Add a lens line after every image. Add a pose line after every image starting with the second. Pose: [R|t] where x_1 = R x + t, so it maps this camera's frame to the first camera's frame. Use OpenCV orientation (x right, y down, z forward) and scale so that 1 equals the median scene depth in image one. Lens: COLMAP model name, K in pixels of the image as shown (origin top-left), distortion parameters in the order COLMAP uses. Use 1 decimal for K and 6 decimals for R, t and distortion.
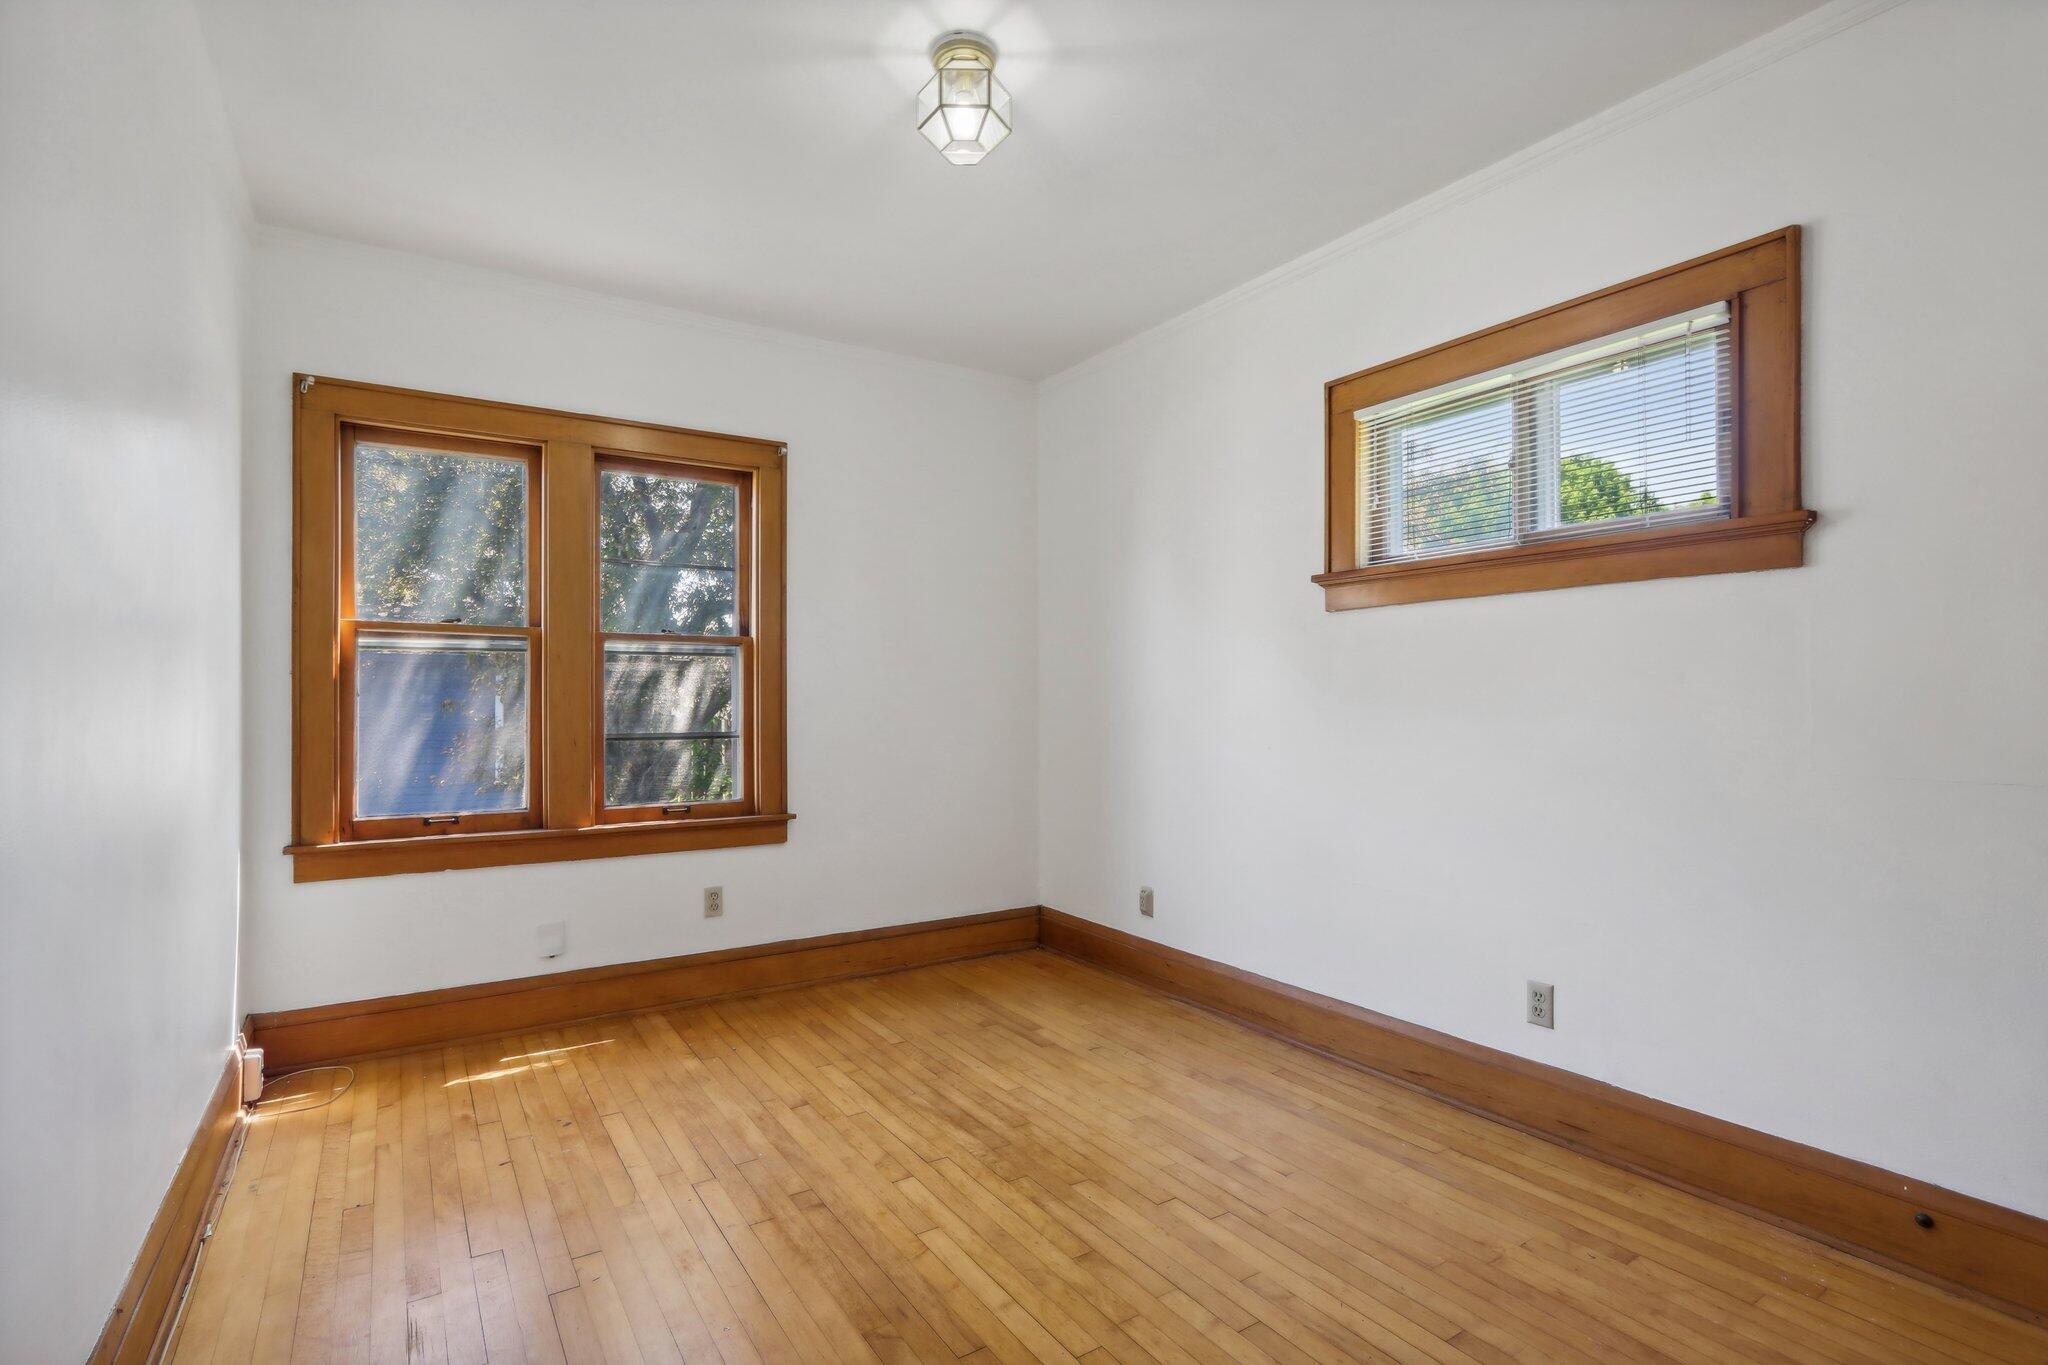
lens RADIAL K [[959.1, 0, 1027.0], [0, 959.1, 689.9], [0, 0, 1]] dist [-0.022178, 0.002259]
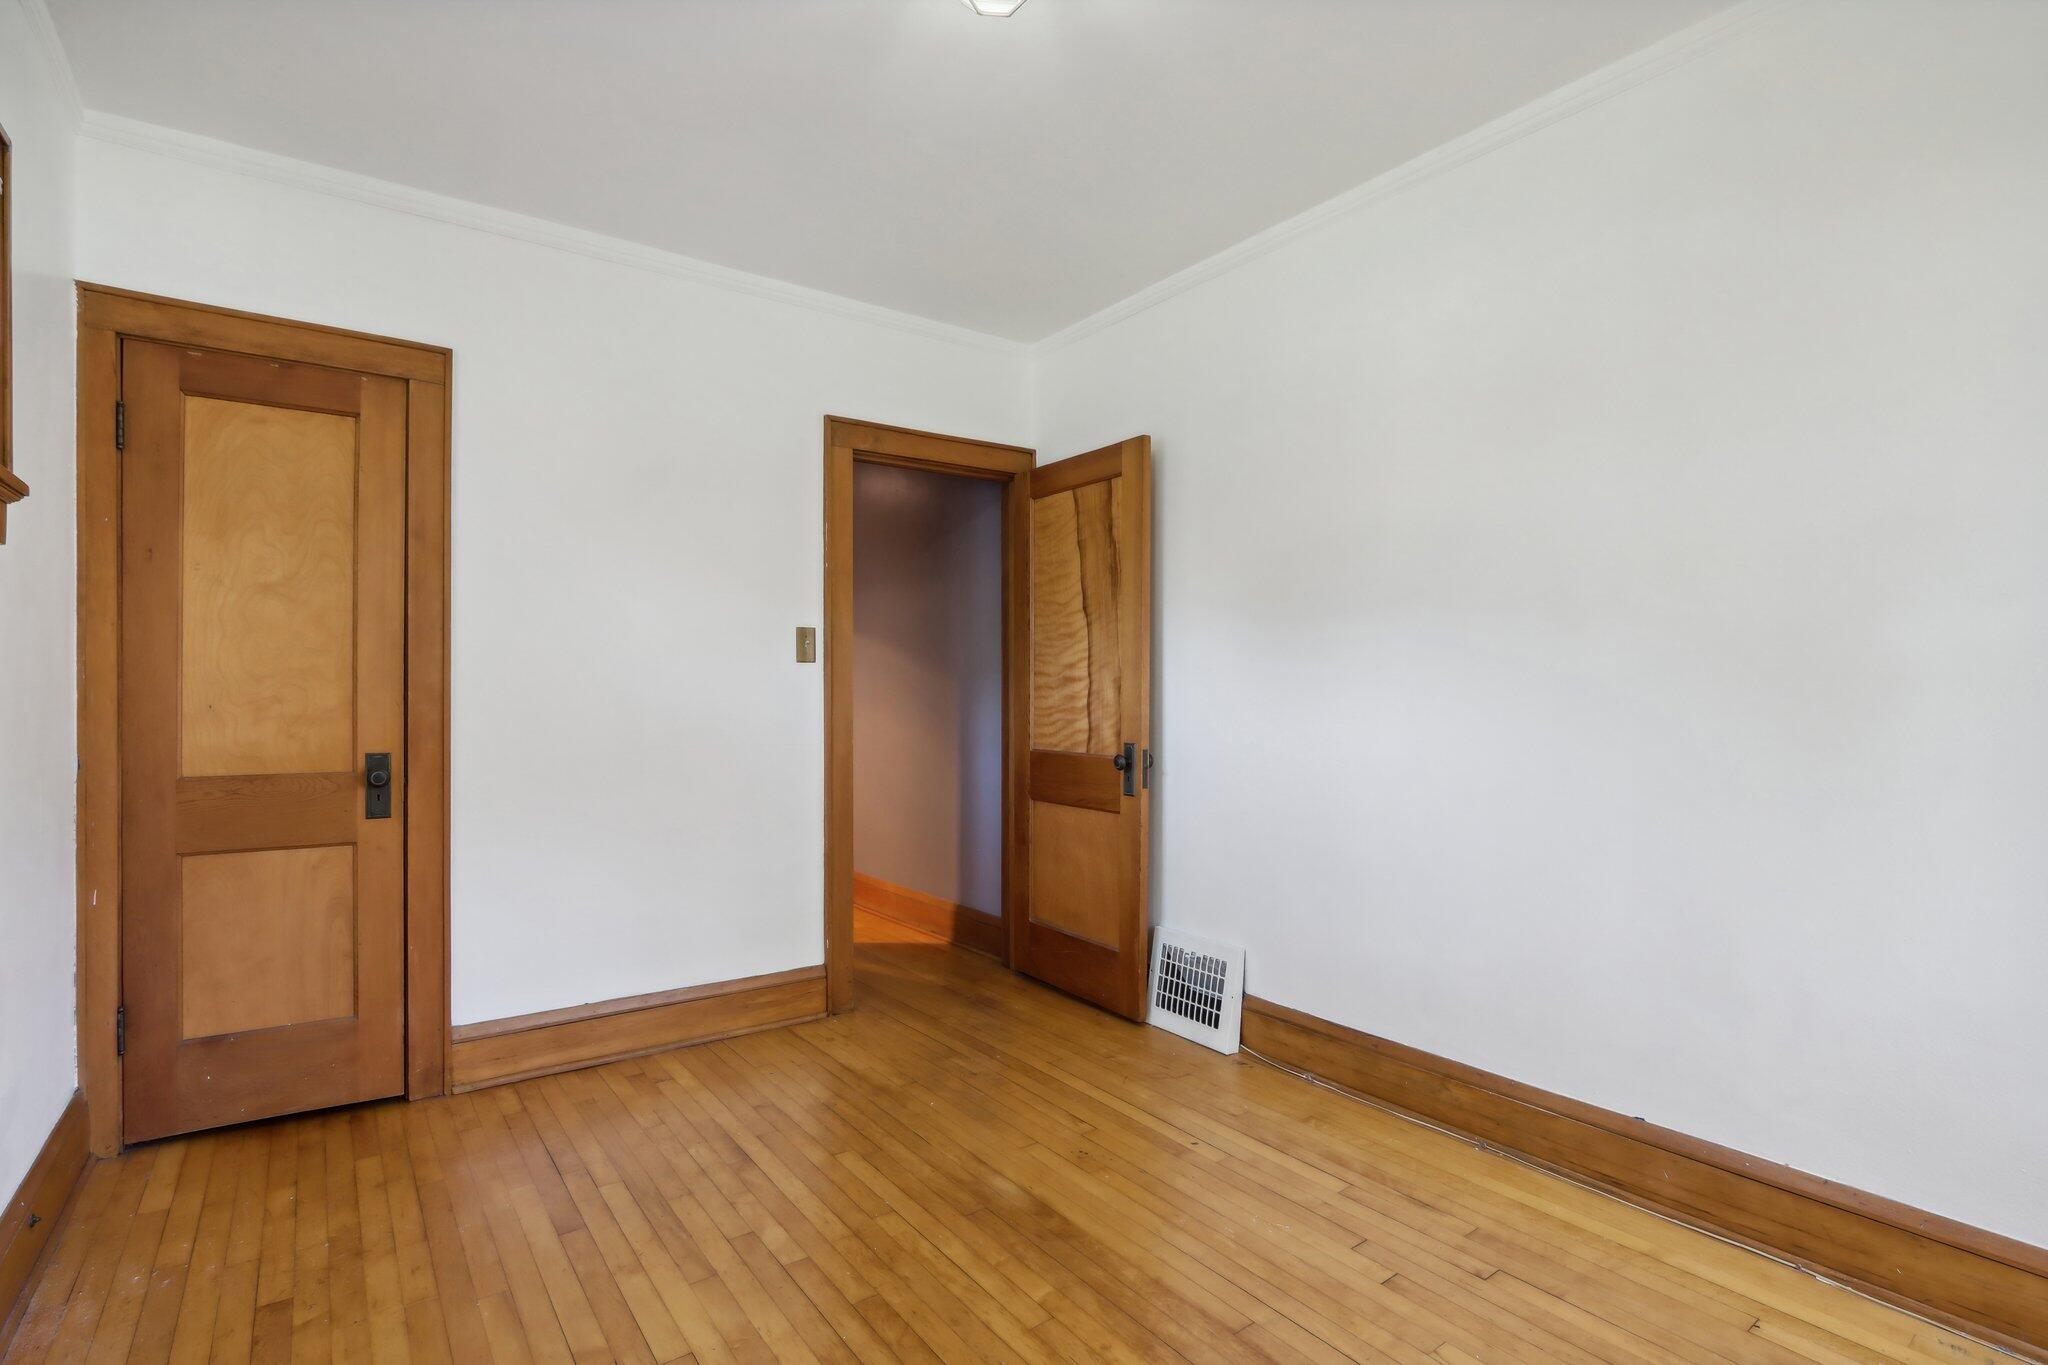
lens RADIAL K [[959.1, 0, 1022.1], [0, 959.1, 688.5], [0, 0, 1]] dist [-0.022178, 0.002259]
pose [[-0.999327, 0.002071, -0.036621, -0.038306], [0.002502, 0.999928, -0.011711, 0.007666], [0.036594, -0.011795, -0.999261, 1.222770]]
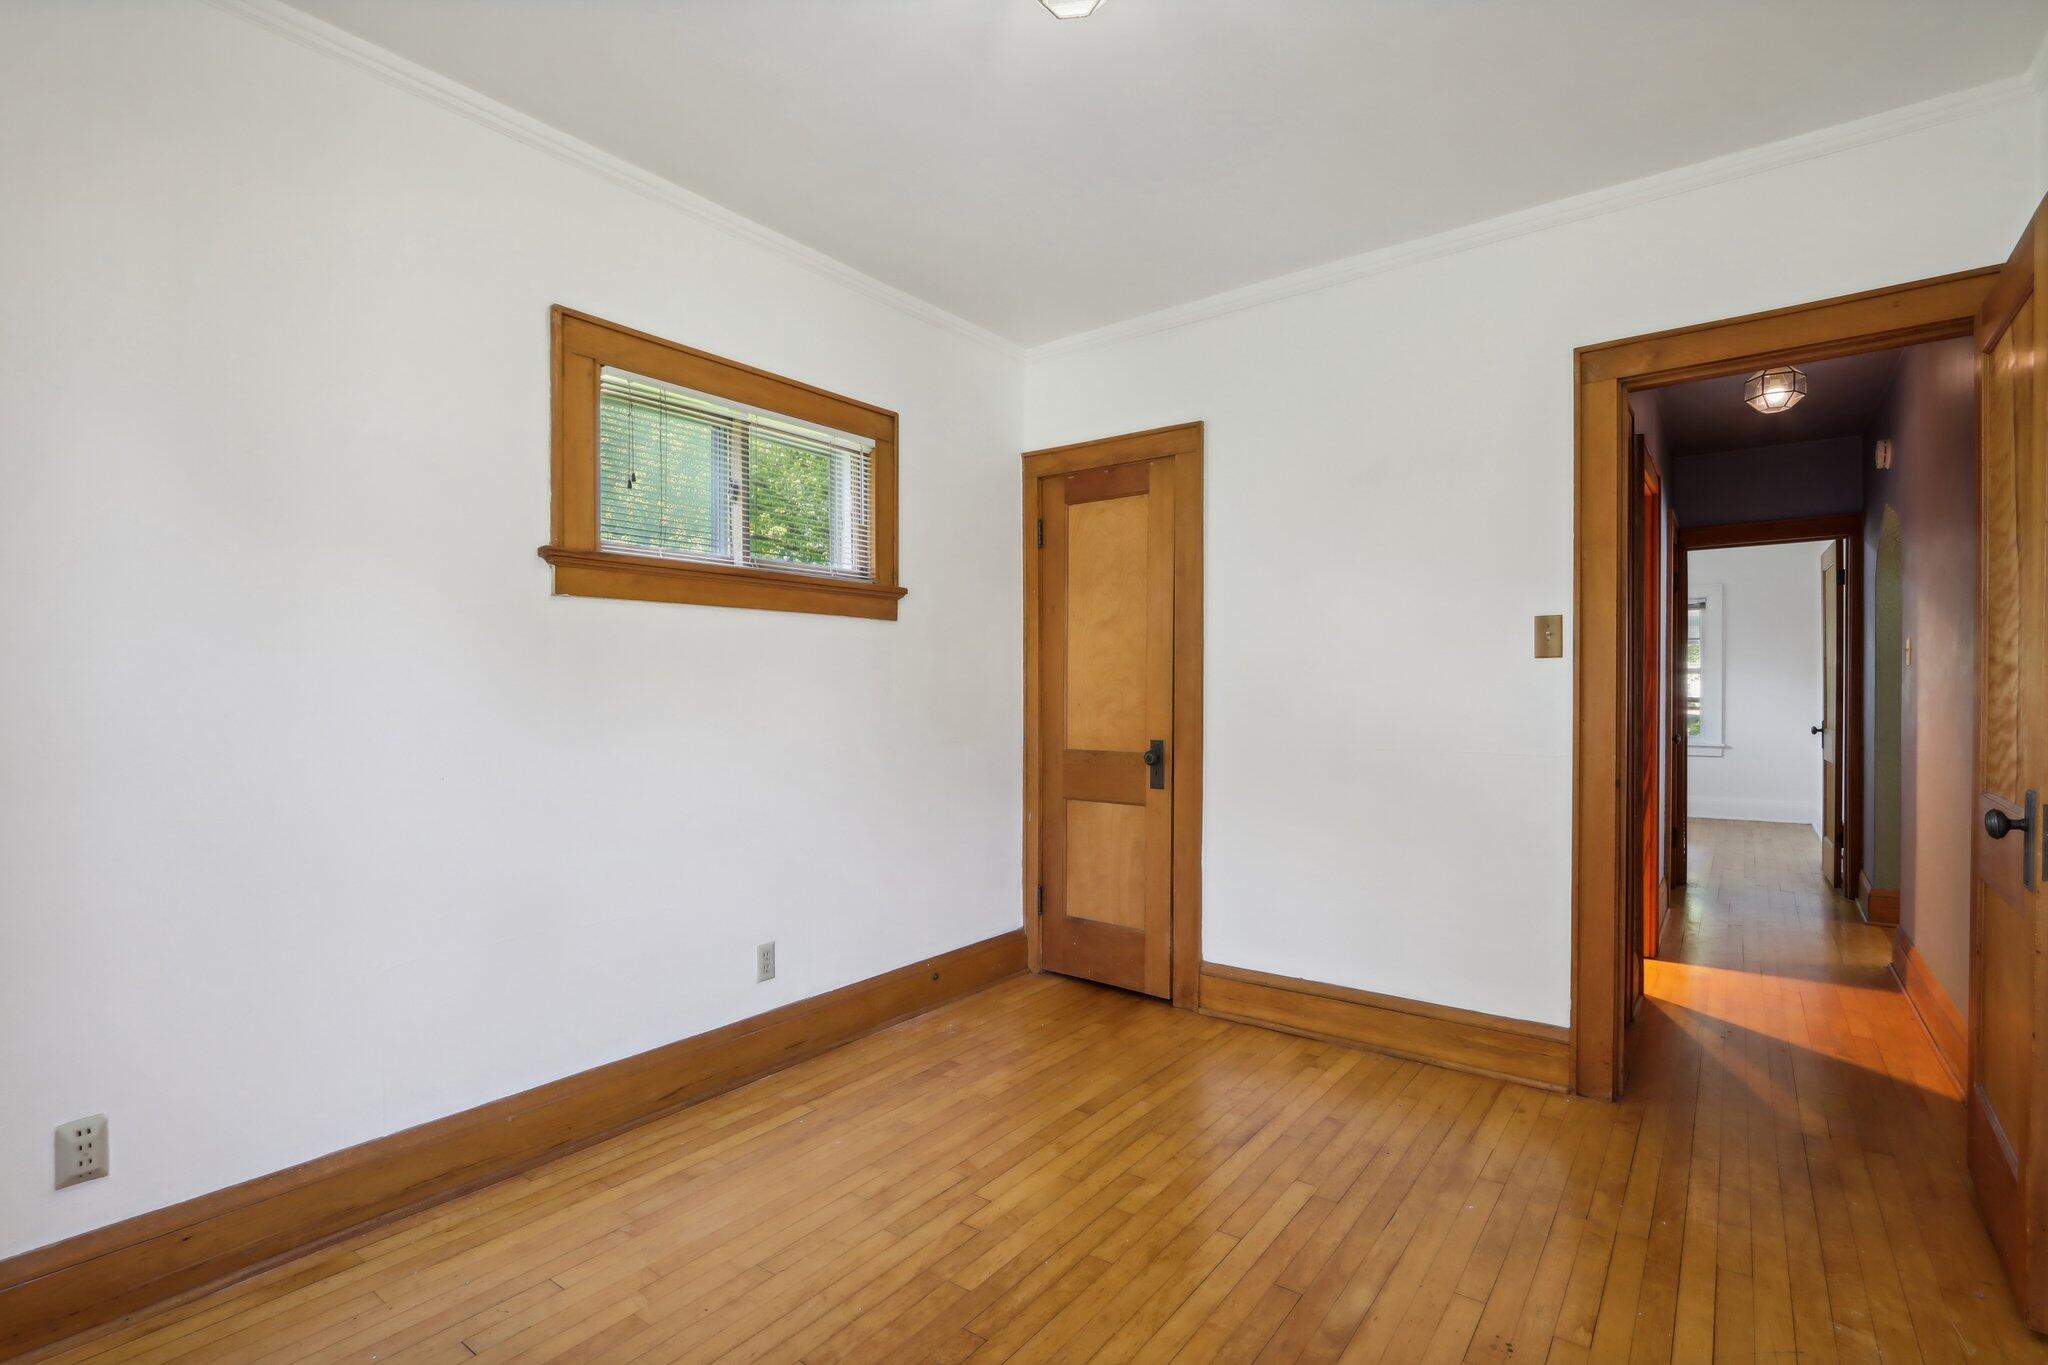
lens RADIAL K [[959.1, 0, 970.4], [0, 959.1, 699.6], [0, 0, 1]] dist [-0.022178, 0.002259]
pose [[-0.301952, -0.003738, 0.953316, -0.537844], [-0.001428, 0.999993, 0.003468, 0.001359], [-0.953322, -0.000314, -0.301955, 0.905883]]
